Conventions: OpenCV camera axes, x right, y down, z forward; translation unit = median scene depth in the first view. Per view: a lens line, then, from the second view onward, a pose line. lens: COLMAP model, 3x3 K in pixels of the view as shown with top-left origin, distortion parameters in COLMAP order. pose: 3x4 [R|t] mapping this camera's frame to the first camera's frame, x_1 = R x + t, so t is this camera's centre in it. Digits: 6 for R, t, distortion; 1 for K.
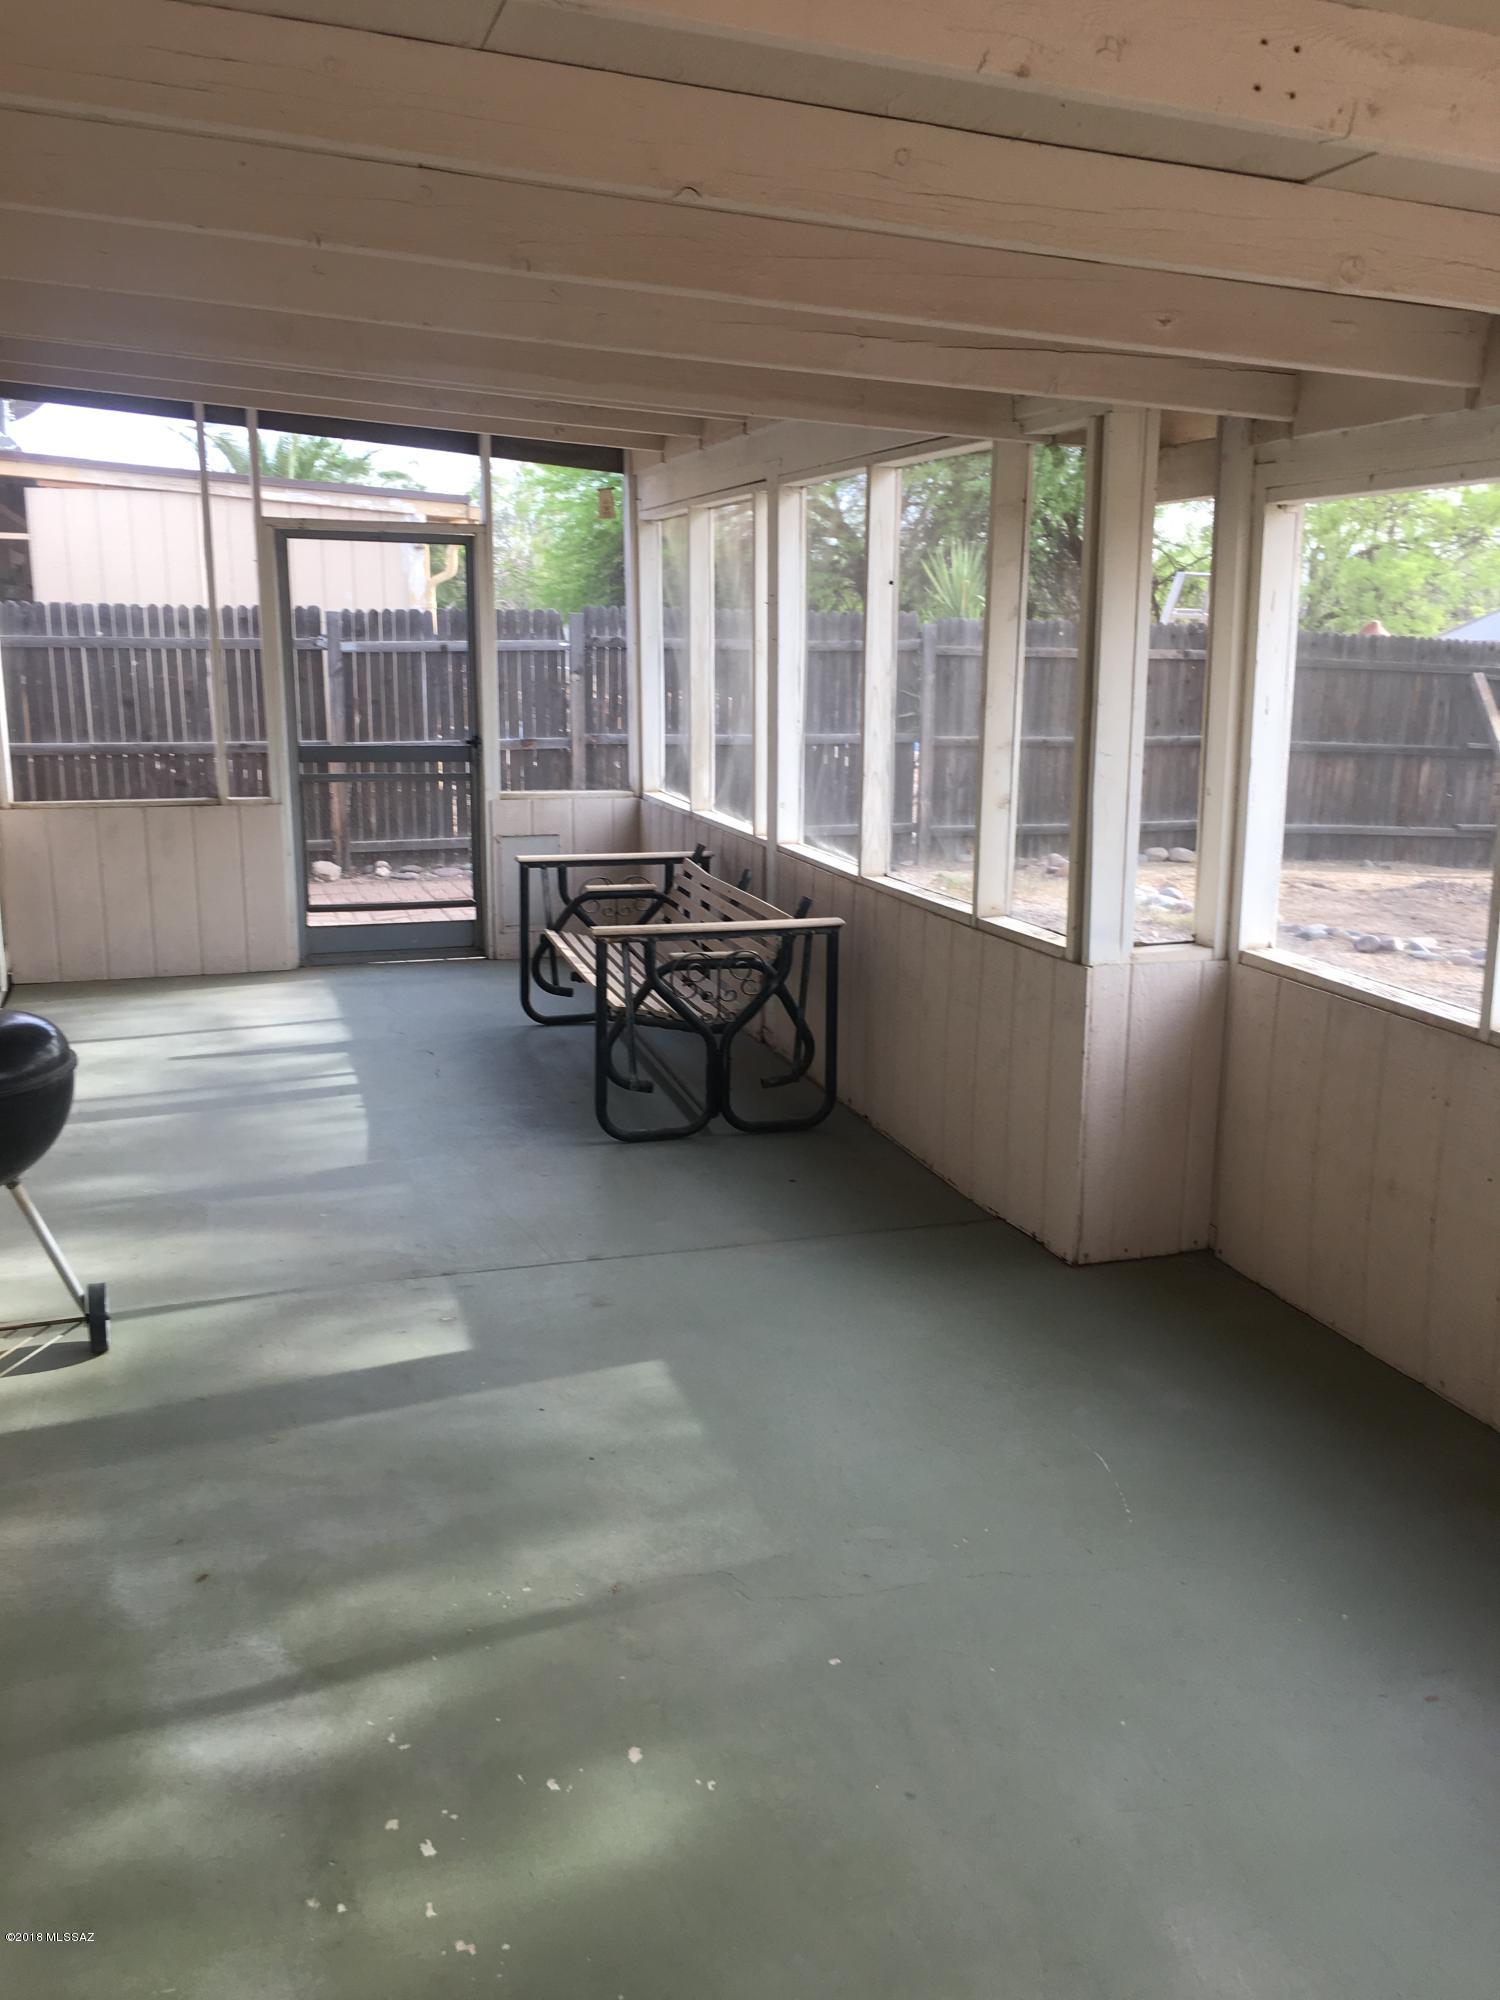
lens RADIAL K [[1713.0, 0, 750.4], [0, 1713.0, 1000.1], [0, 0, 1]] dist [0.046859, -0.006281]
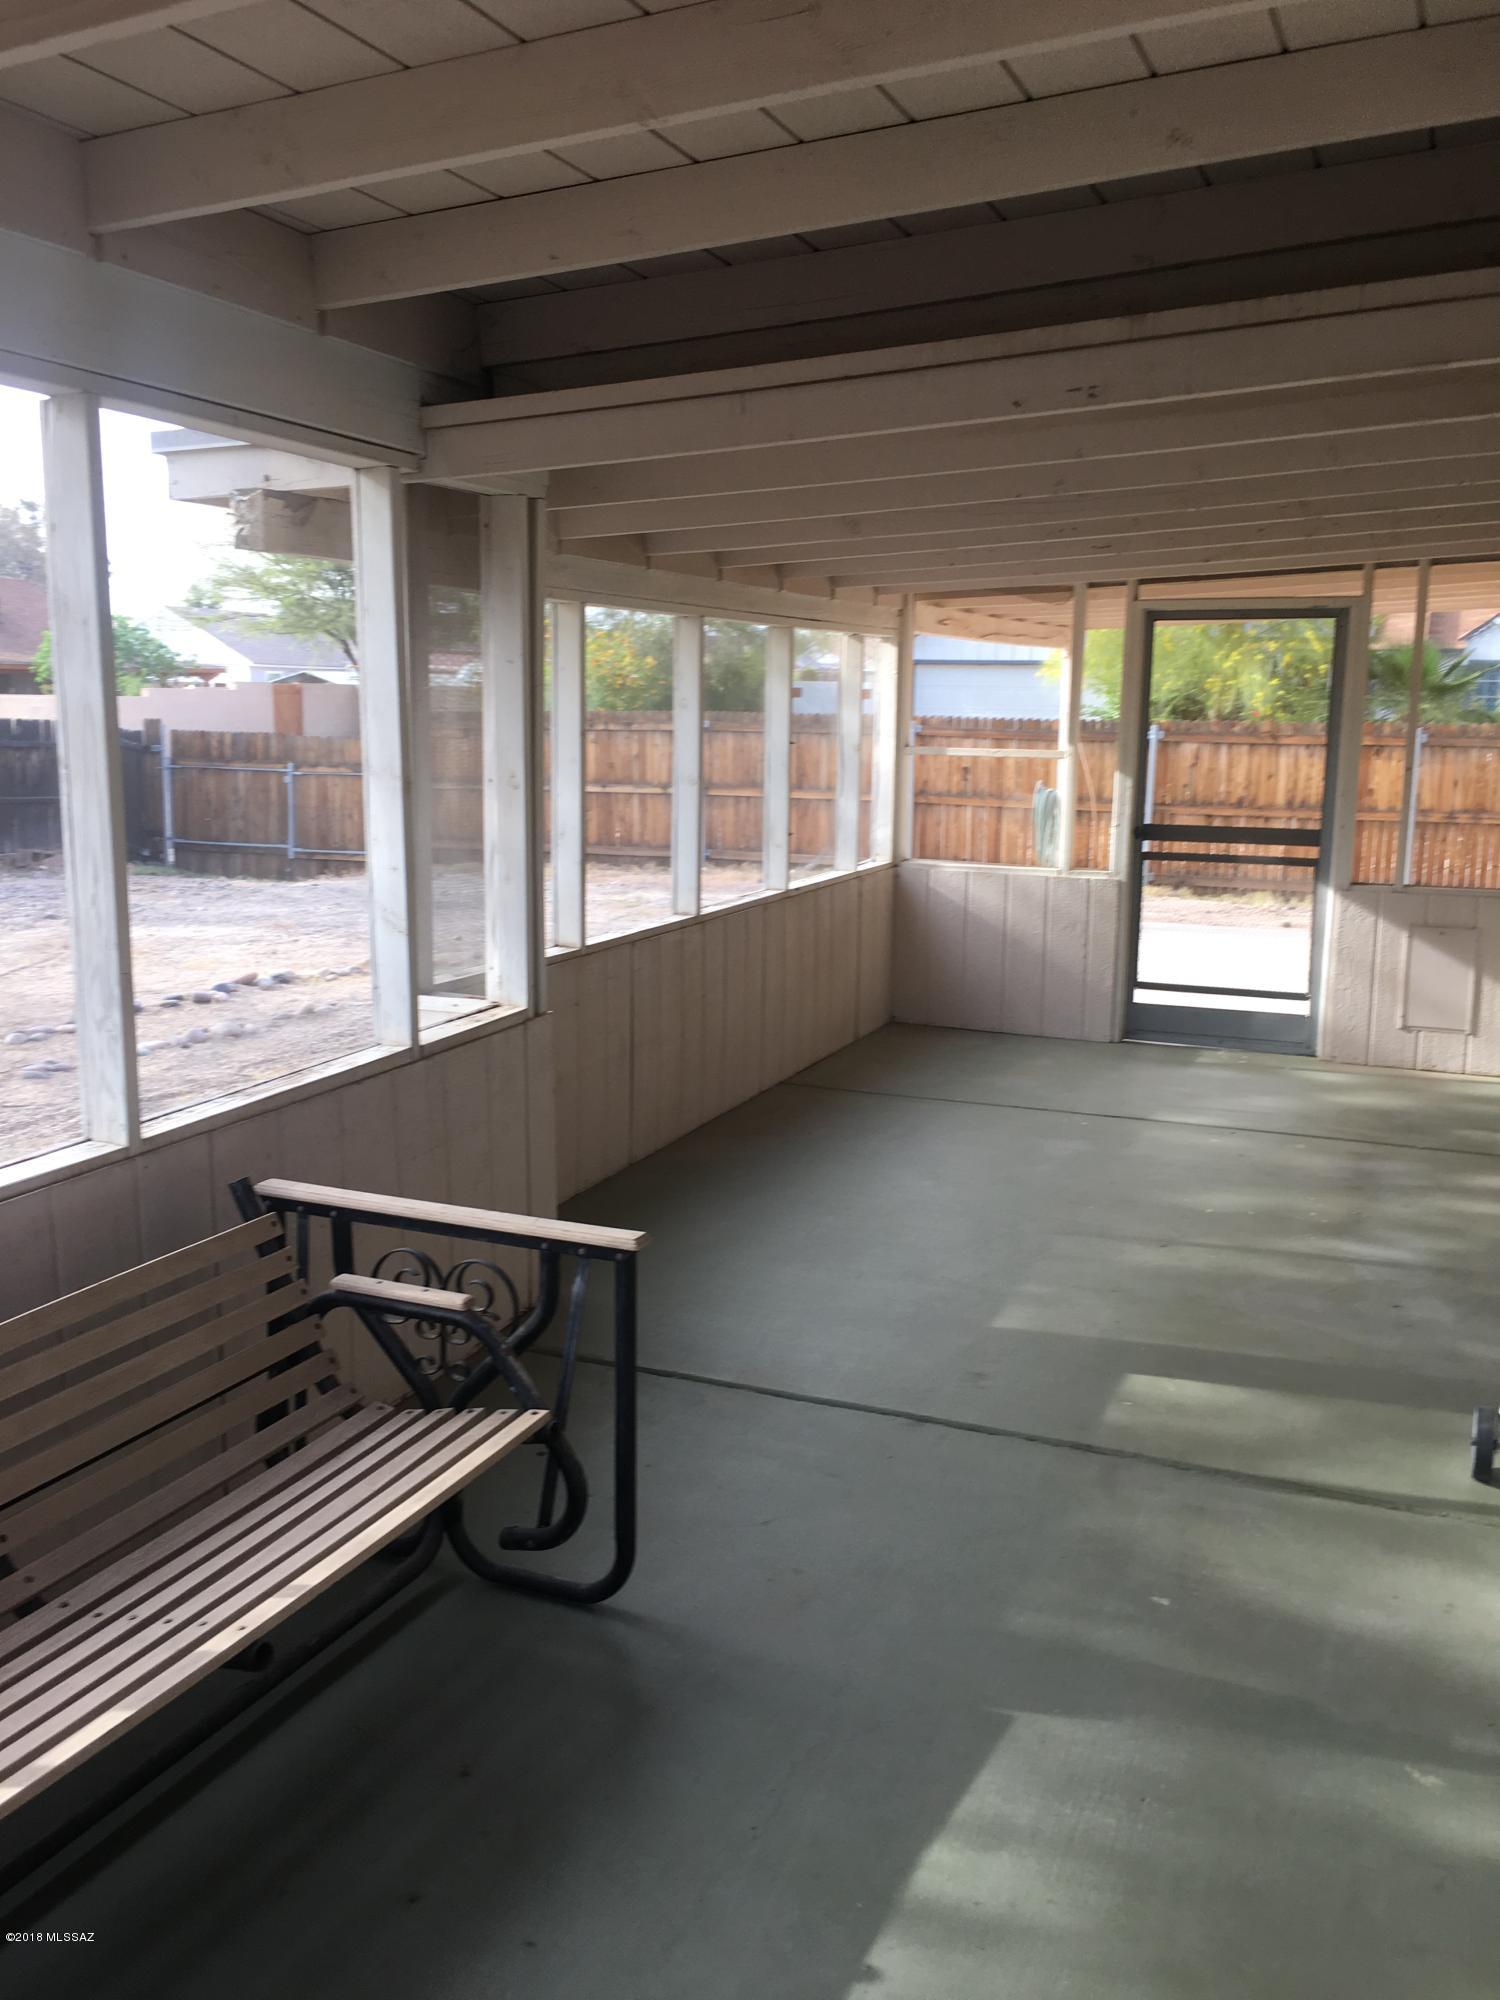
lens RADIAL K [[1713.0, 0, 750.7], [0, 1713.0, 1001.6], [0, 0, 1]] dist [0.046859, -0.006281]
pose [[-0.767942, -0.110156, 0.630976, -0.625934], [0.132826, 0.936299, 0.325118, -0.386775], [-0.626595, 0.333482, -0.704392, 1.801473]]
